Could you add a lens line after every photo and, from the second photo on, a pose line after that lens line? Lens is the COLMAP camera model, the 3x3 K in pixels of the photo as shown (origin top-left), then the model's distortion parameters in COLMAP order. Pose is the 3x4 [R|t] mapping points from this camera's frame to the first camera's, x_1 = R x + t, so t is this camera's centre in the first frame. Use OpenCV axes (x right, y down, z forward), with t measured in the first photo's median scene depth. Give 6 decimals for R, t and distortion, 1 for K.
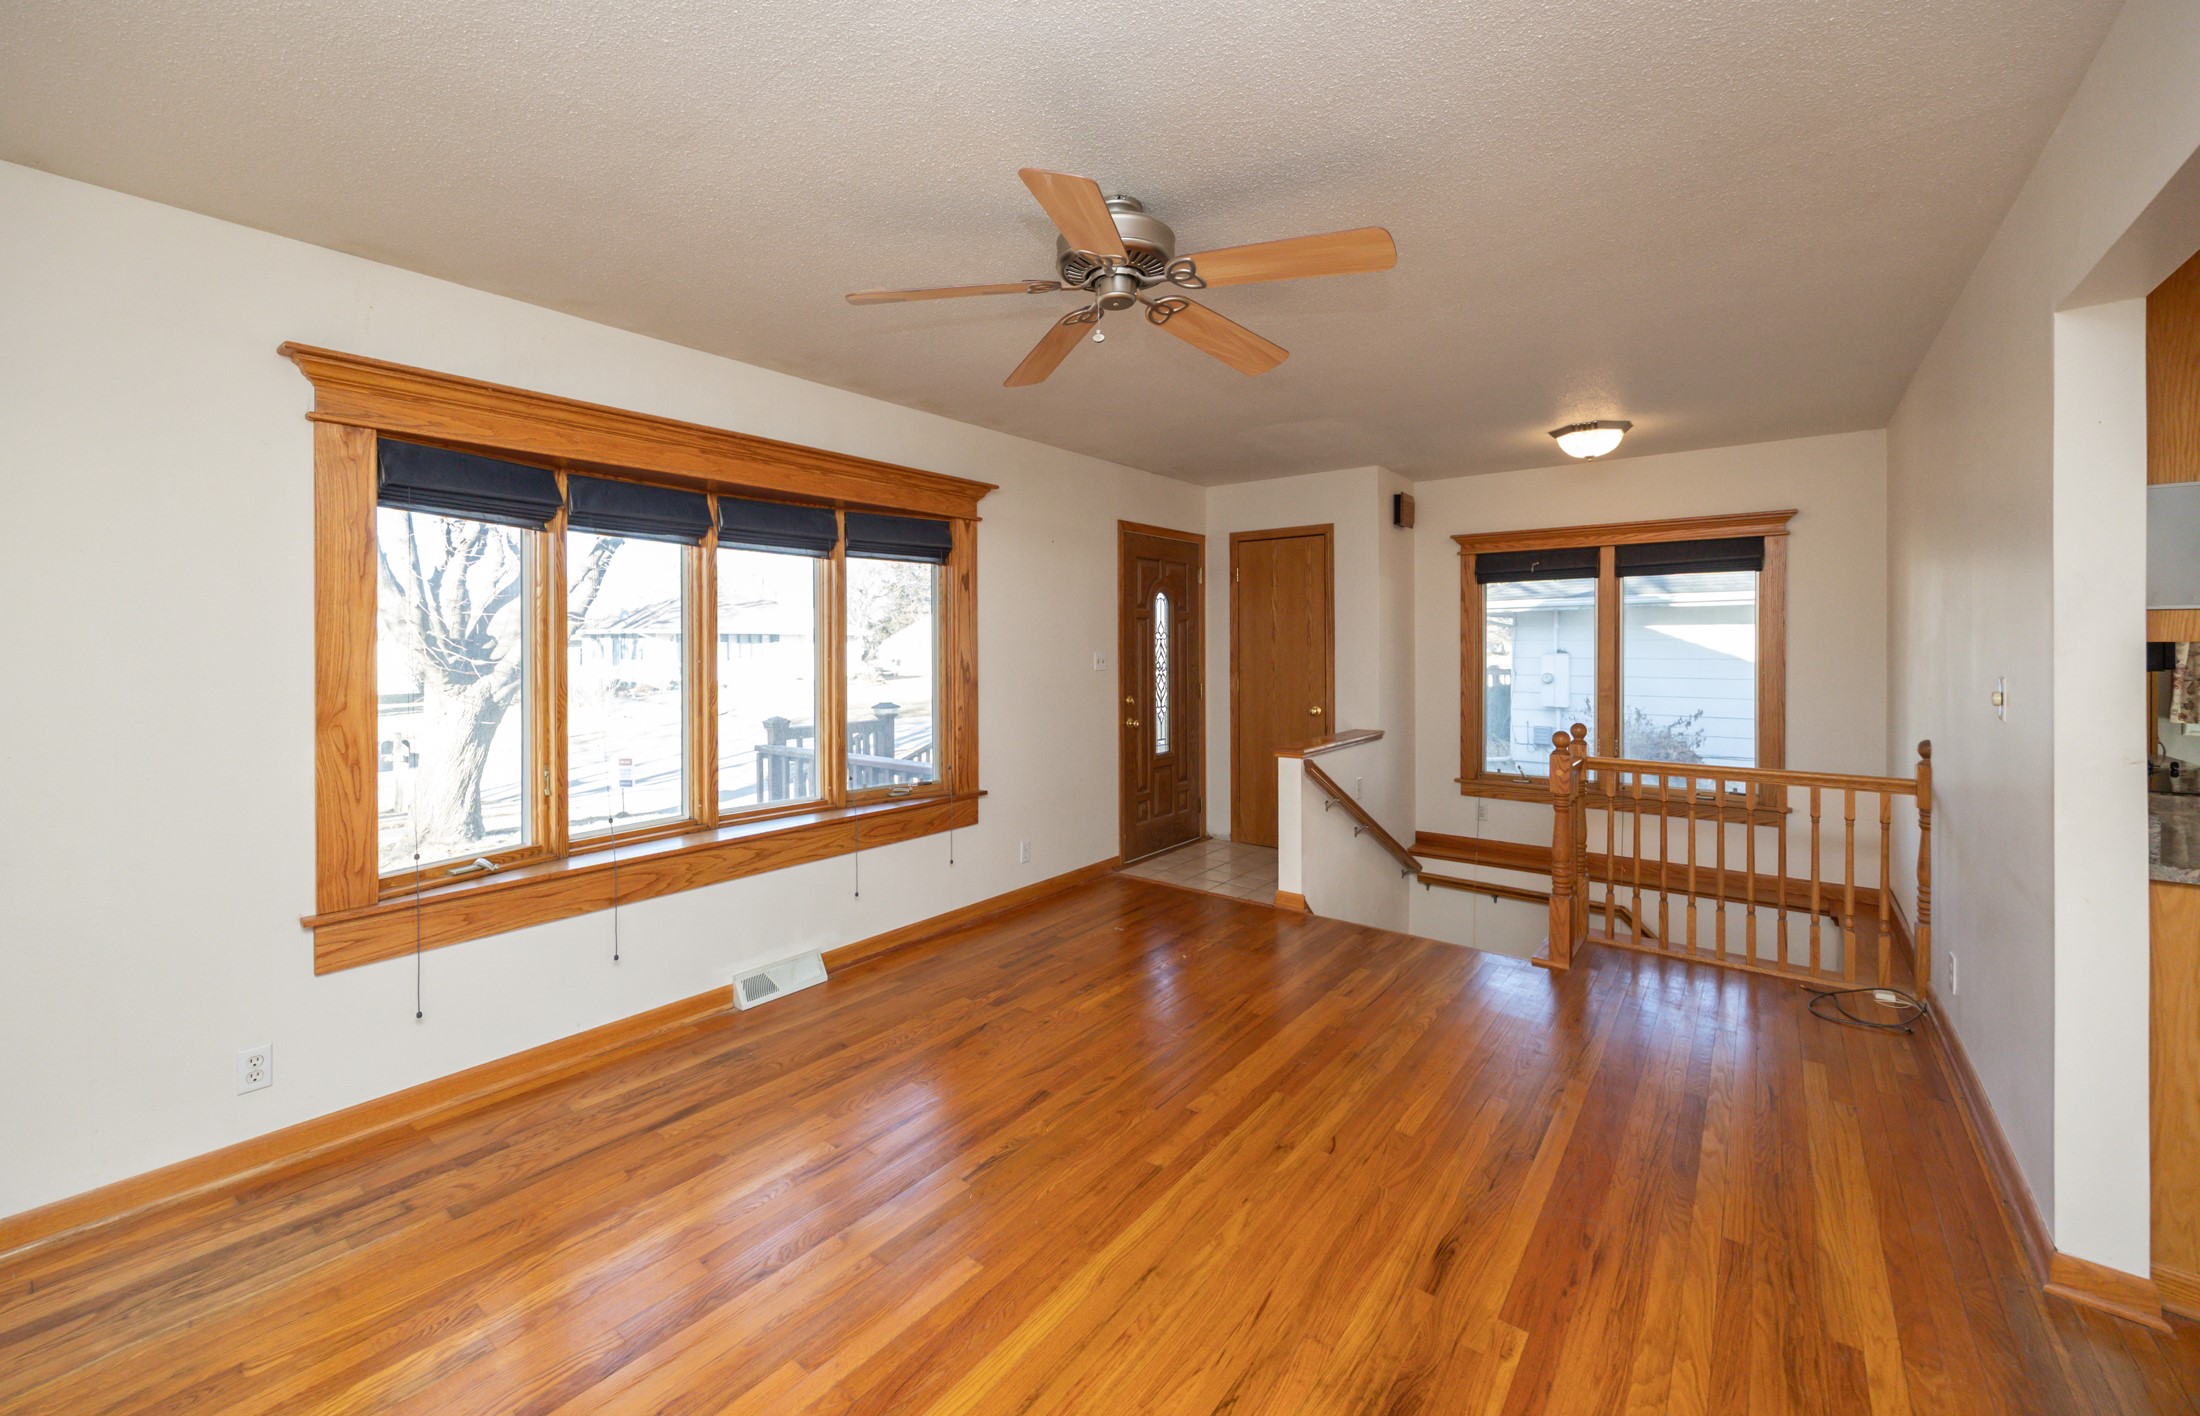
lens RADIAL K [[874.4, 0, 1074.2], [0, 874.4, 651.0], [0, 0, 1]] dist [-0.001693, 0.000048]
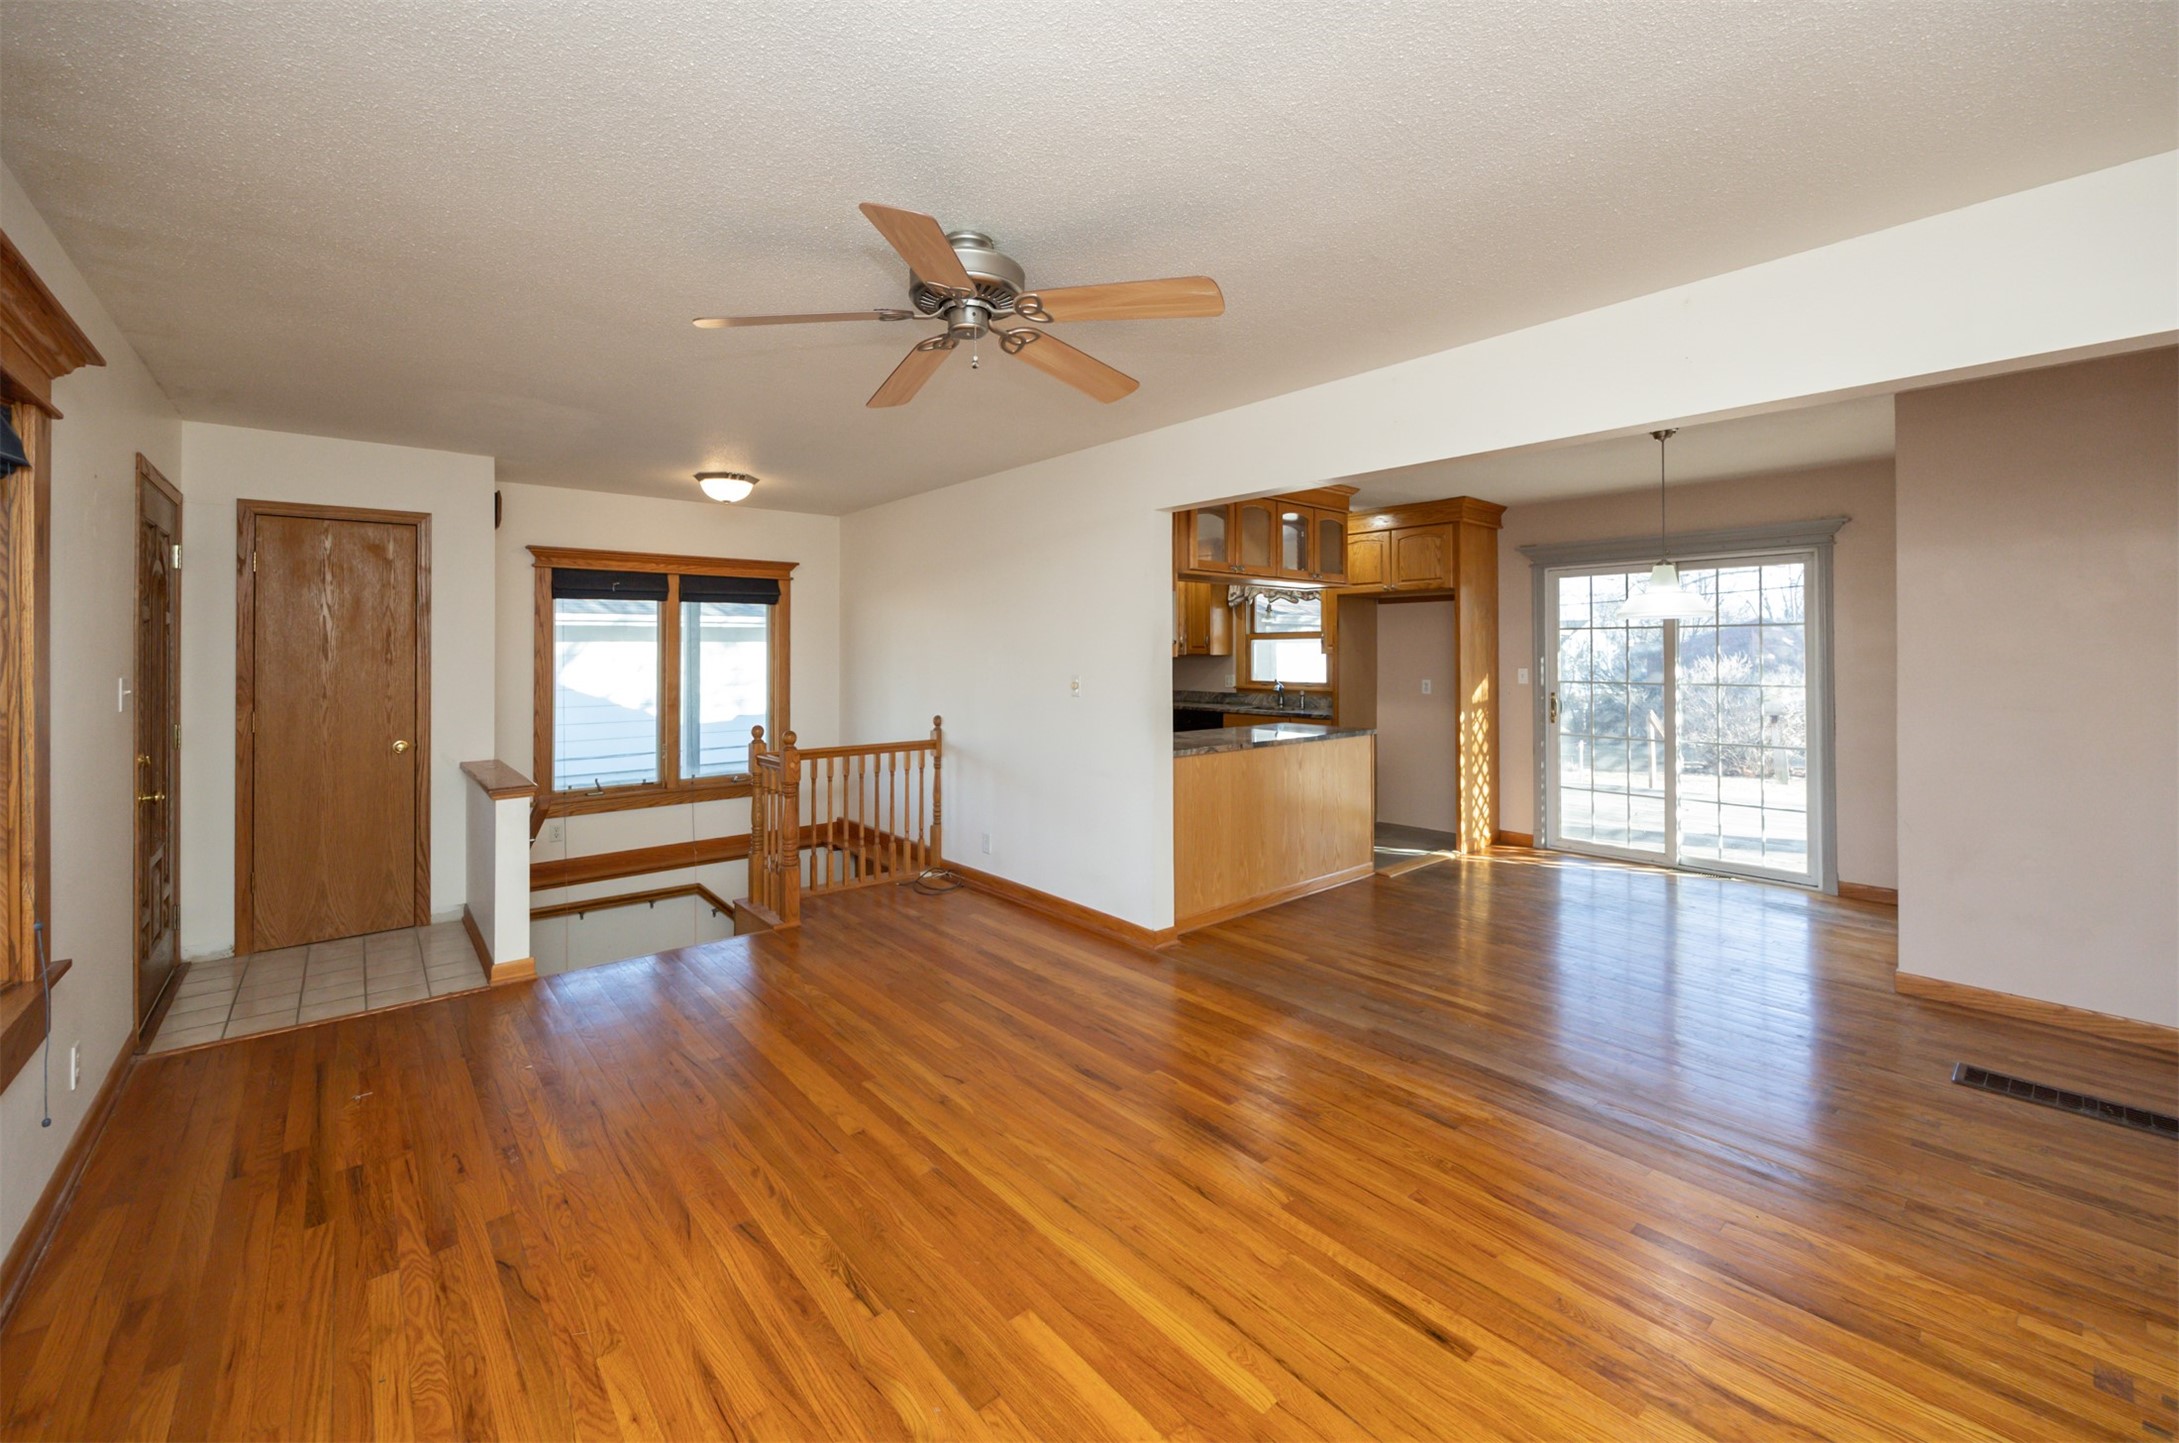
lens RADIAL K [[860.3, 0, 1041.0], [0, 860.3, 644.7], [0, 0, 1]] dist [-0.002203, -0.000230]
pose [[0.203549, 0.014255, 0.978961, -0.604978], [0.011592, 0.999789, -0.016969, -0.003882], [-0.978996, 0.014802, 0.203340, 0.460161]]
